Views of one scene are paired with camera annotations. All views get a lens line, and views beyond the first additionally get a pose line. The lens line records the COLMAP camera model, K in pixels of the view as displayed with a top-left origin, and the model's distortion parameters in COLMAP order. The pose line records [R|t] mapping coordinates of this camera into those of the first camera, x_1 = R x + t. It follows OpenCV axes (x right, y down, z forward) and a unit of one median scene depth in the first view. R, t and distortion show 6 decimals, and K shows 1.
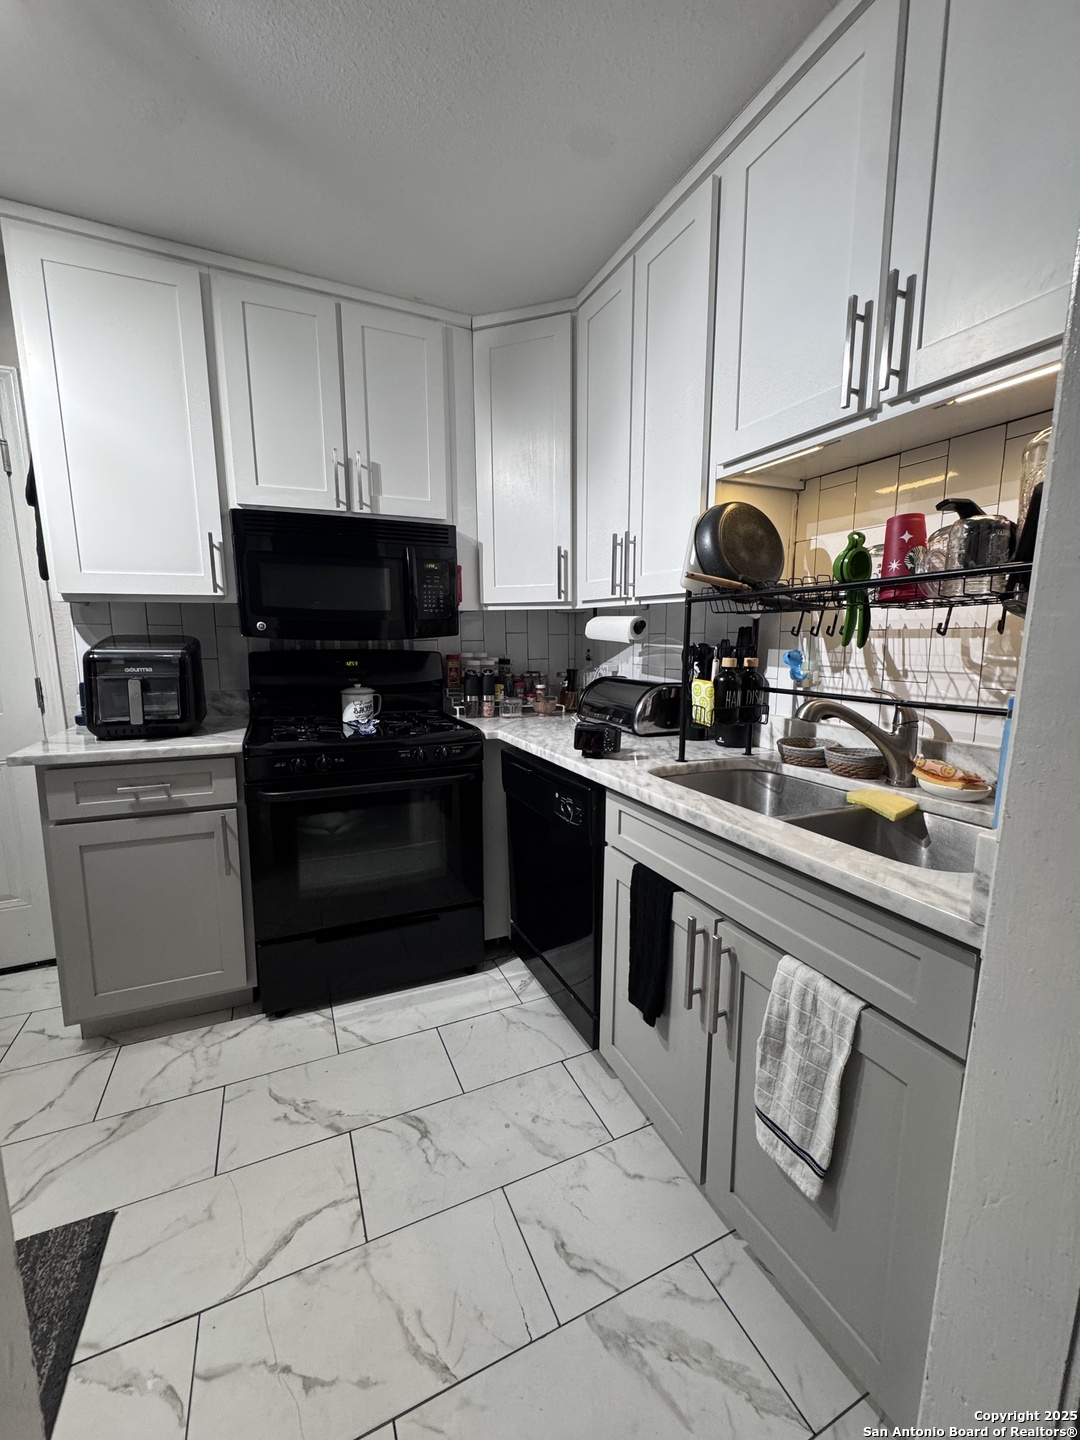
lens RADIAL K [[576.1, 0, 543.6], [0, 576.1, 717.5], [0, 0, 1]] dist [-0.005361, 0.001306]
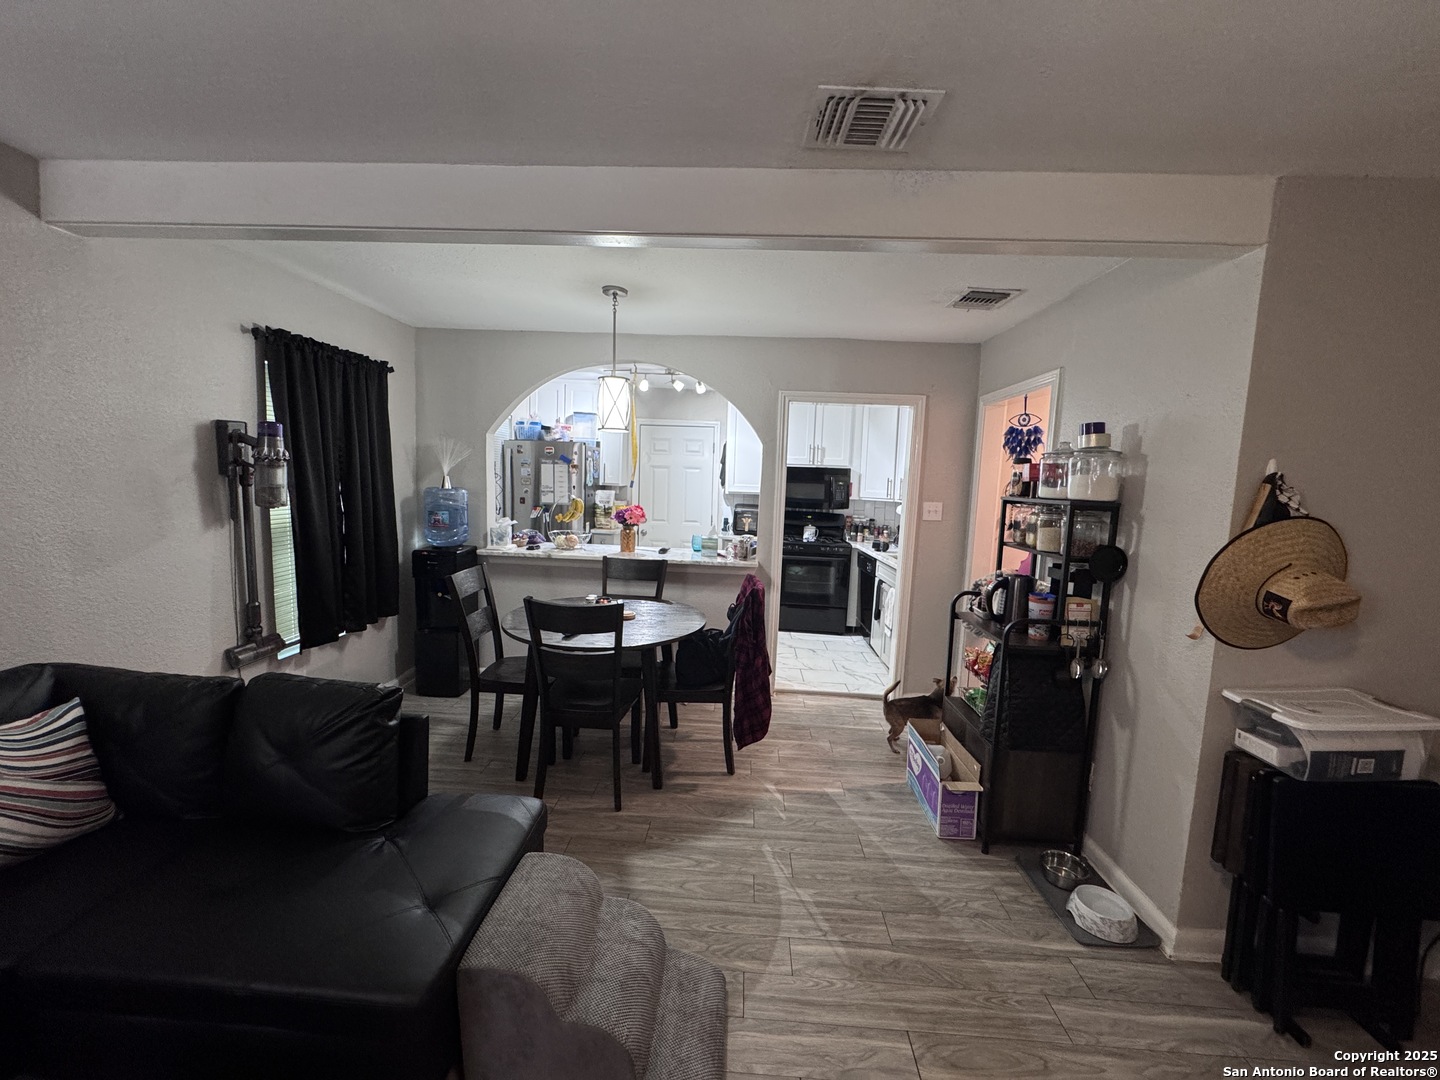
lens RADIAL K [[576.1, 0, 724.4], [0, 576.1, 539.3], [0, 0, 1]] dist [-0.005361, 0.001306]
pose [[0.888981, 0.080340, -0.450841, 0.718998], [-0.104575, 0.994092, -0.029055, 0.172352], [0.445844, 0.072976, 0.892131, -2.100676]]
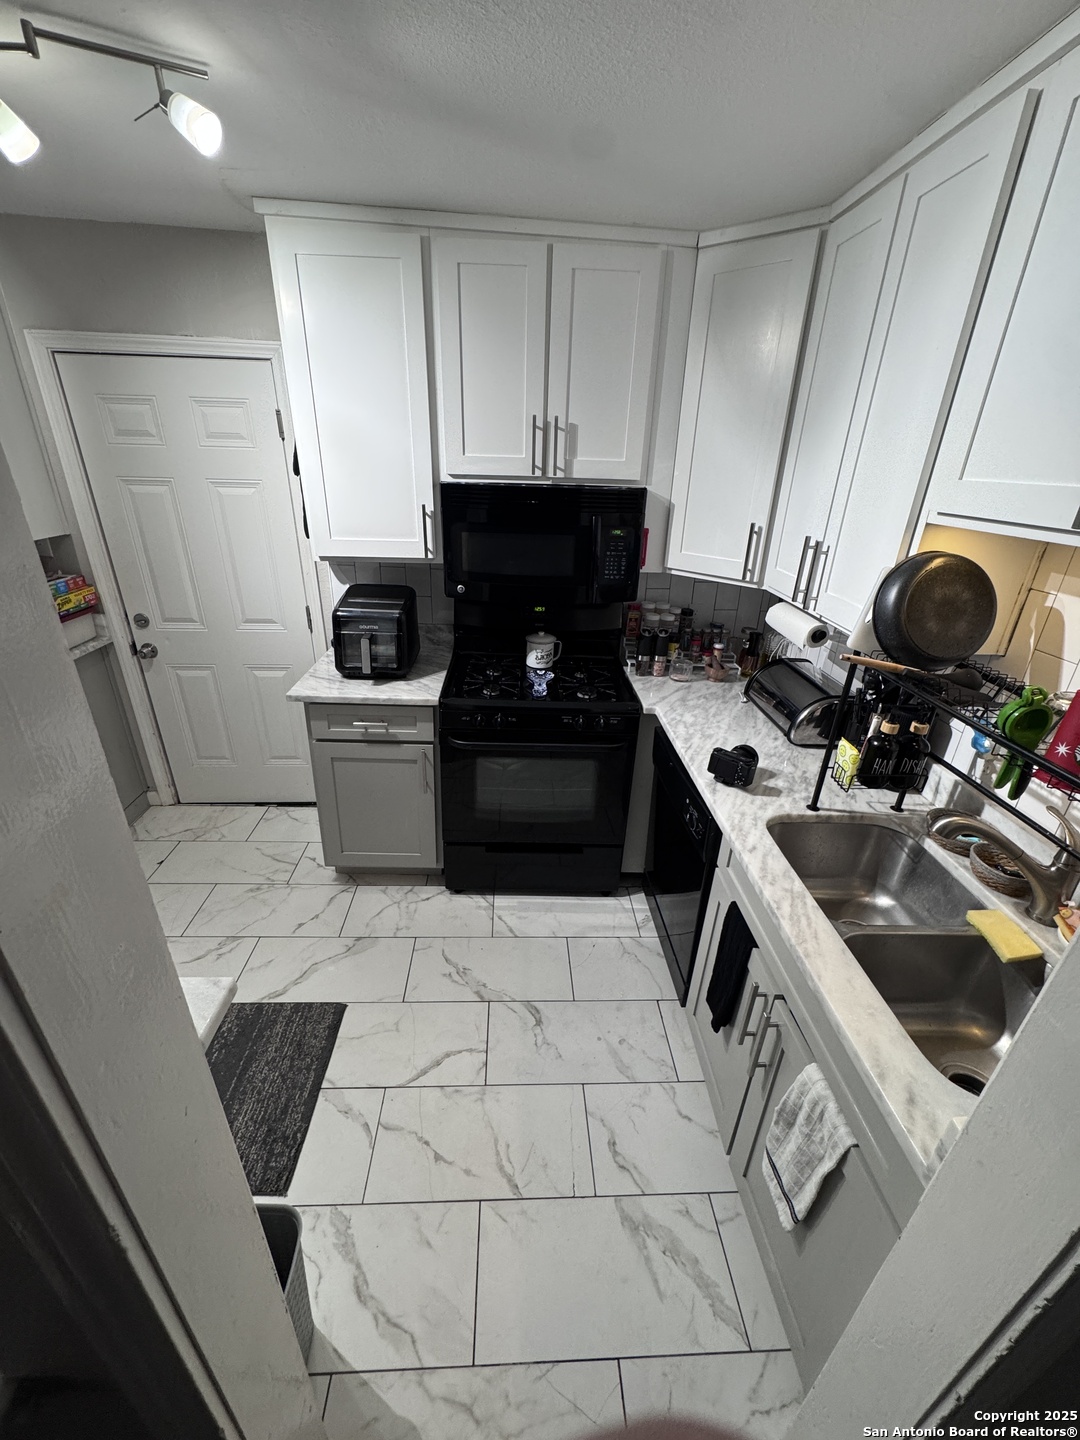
lens RADIAL K [[576.1, 0, 541.8], [0, 576.1, 719.7], [0, 0, 1]] dist [-0.005361, 0.001306]
pose [[0.925494, 0.186346, -0.329753, 0.096249], [-0.089532, 0.953562, 0.287581, -0.292242], [0.368029, -0.236631, 0.899200, -0.034825]]
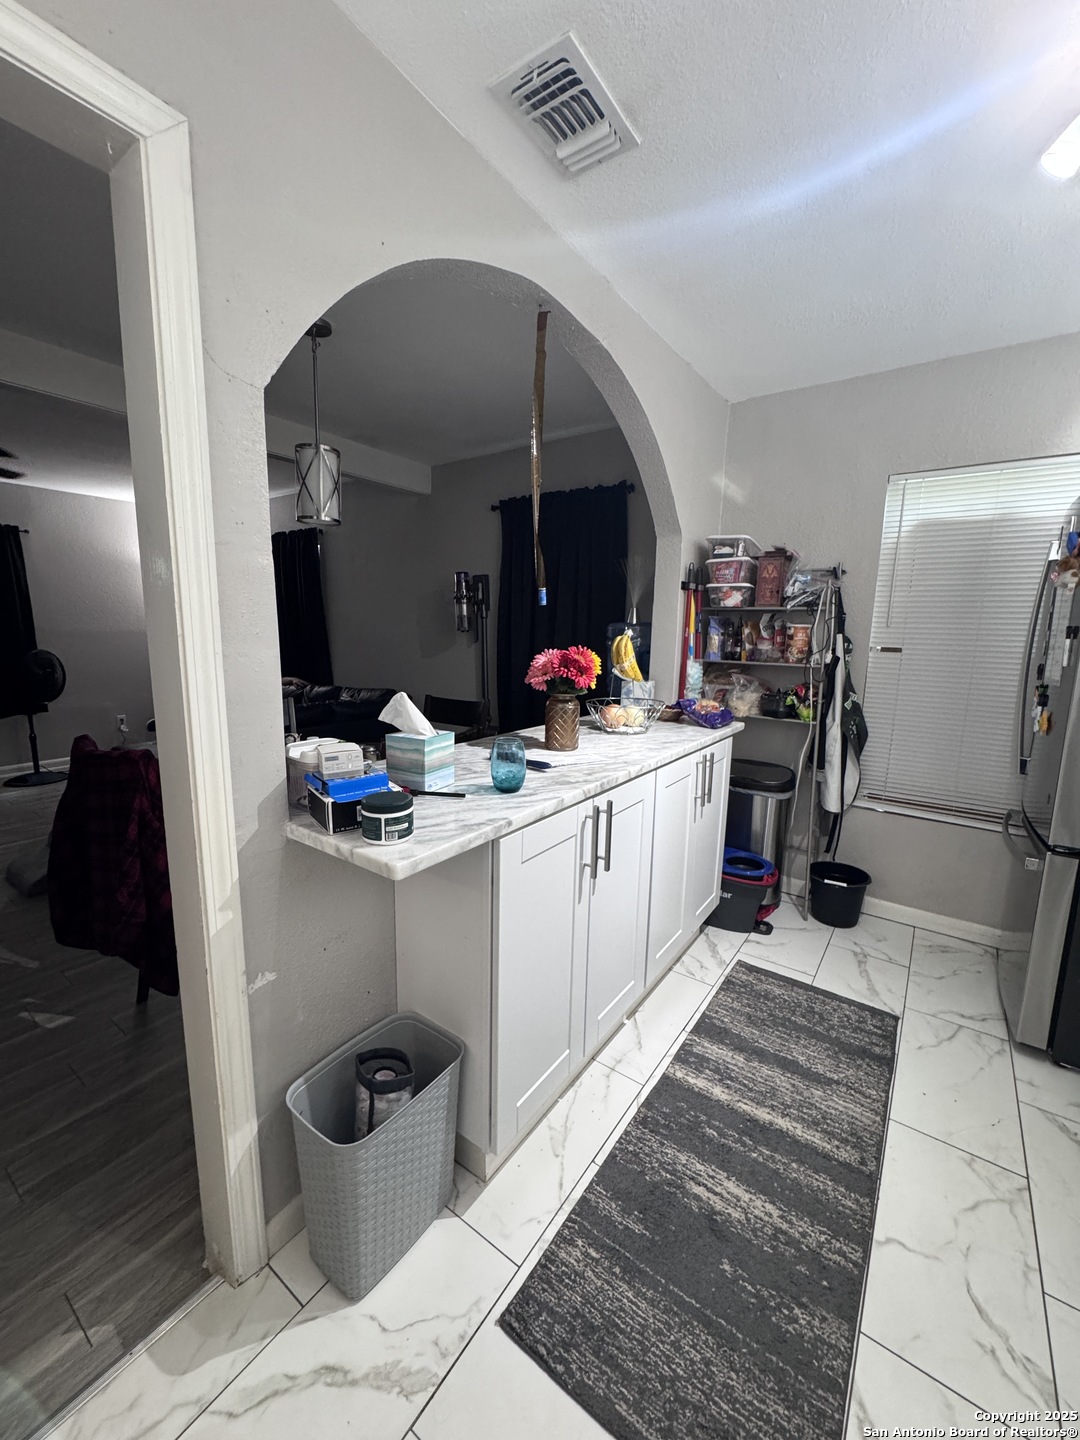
lens RADIAL K [[576.1, 0, 541.0], [0, 576.1, 718.9], [0, 0, 1]] dist [-0.005361, 0.001306]
pose [[-0.869125, 0.063424, -0.490509, -0.186722], [-0.095161, 0.951771, 0.291680, -0.170241], [0.485352, 0.300184, -0.821172, 0.804441]]
